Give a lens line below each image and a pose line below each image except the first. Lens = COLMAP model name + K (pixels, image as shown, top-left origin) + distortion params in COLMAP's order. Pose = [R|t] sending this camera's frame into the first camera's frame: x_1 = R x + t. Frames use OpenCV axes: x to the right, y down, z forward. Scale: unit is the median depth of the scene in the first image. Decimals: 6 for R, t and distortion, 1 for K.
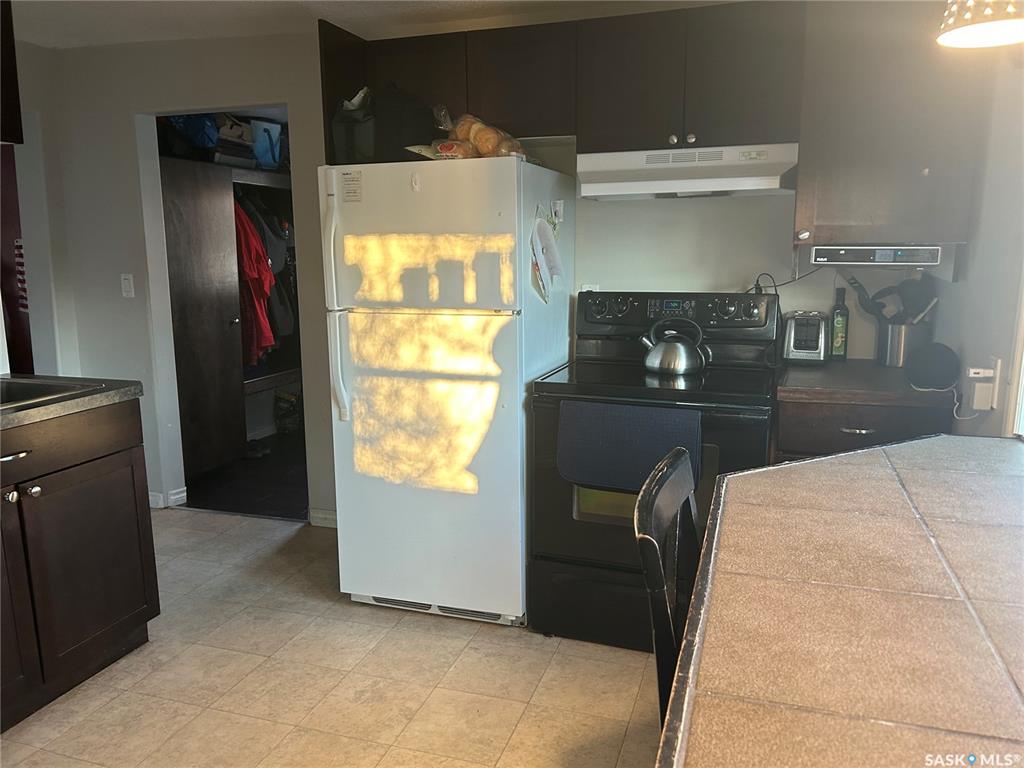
lens RADIAL K [[770.9, 0, 510.4], [0, 770.9, 381.8], [0, 0, 1]] dist [0.053570, -0.055045]
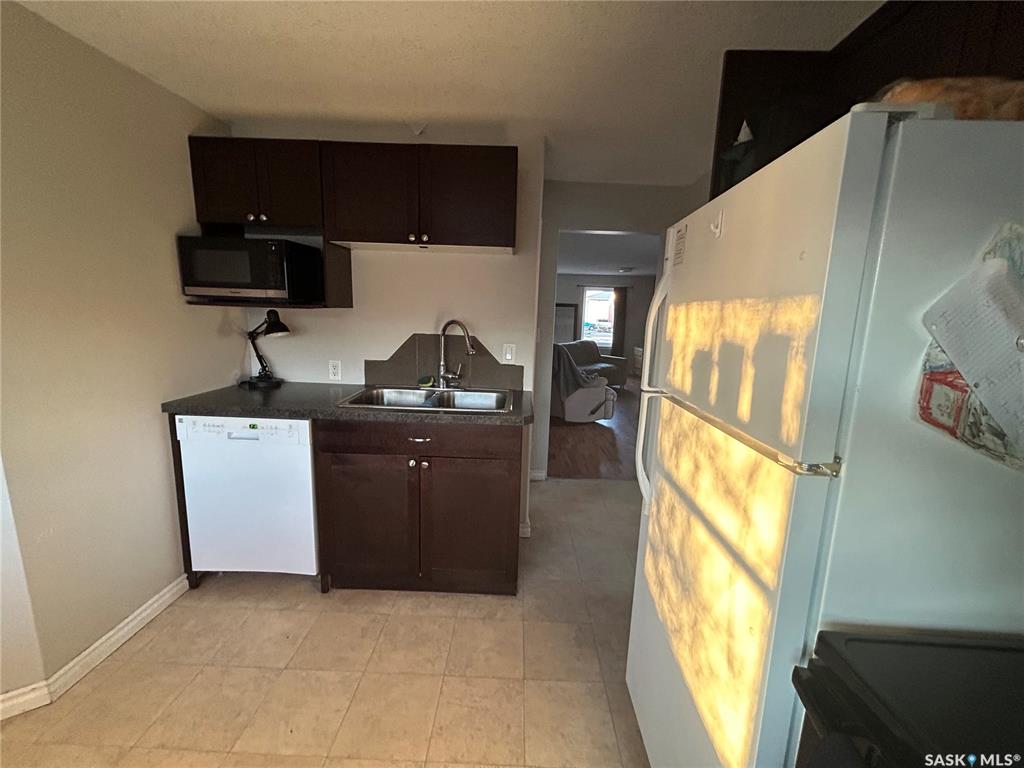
lens RADIAL K [[415.1, 0, 510.0], [0, 415.1, 381.7], [0, 0, 1]] dist [0.001183, -0.000010]
pose [[0.292991, 0.168090, -0.941224, 0.176769], [-0.196718, 0.973961, 0.112701, -0.128884], [0.935659, 0.152136, 0.318428, 0.729059]]
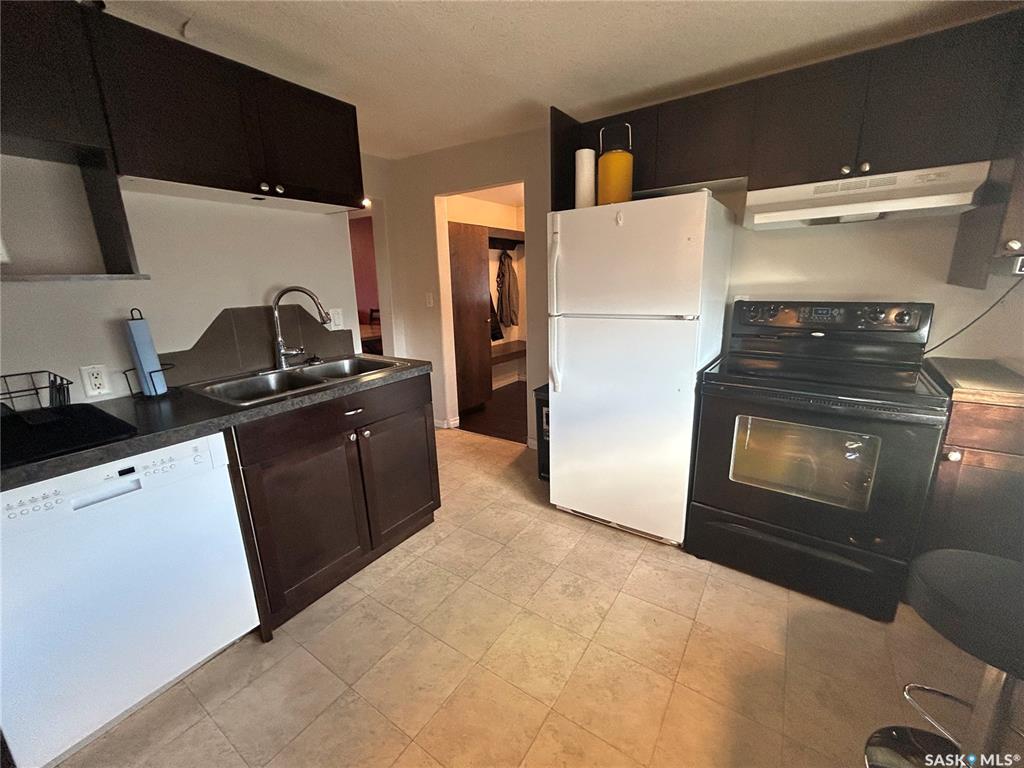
lens RADIAL K [[415.1, 0, 510.0], [0, 415.1, 381.7], [0, 0, 1]] dist [0.001183, -0.000010]
pose [[0.959774, 0.047550, -0.276718, -0.090852], [-0.026812, 0.996573, 0.078250, -0.030538], [0.279491, -0.067683, 0.957760, 0.244880]]
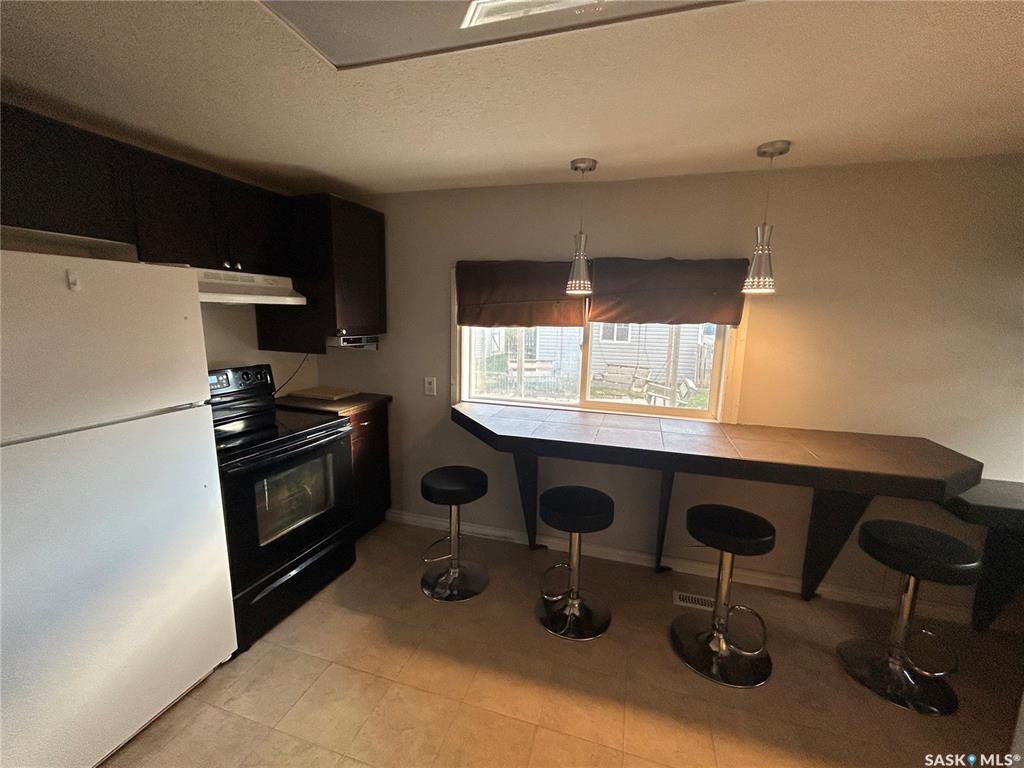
lens RADIAL K [[415.1, 0, 510.0], [0, 415.1, 381.7], [0, 0, 1]] dist [0.001183, -0.000010]
pose [[-0.017062, -0.153443, 0.988010, -0.595200], [0.155296, 0.975756, 0.154222, -0.143567], [-0.987721, 0.156065, 0.007180, 0.531752]]
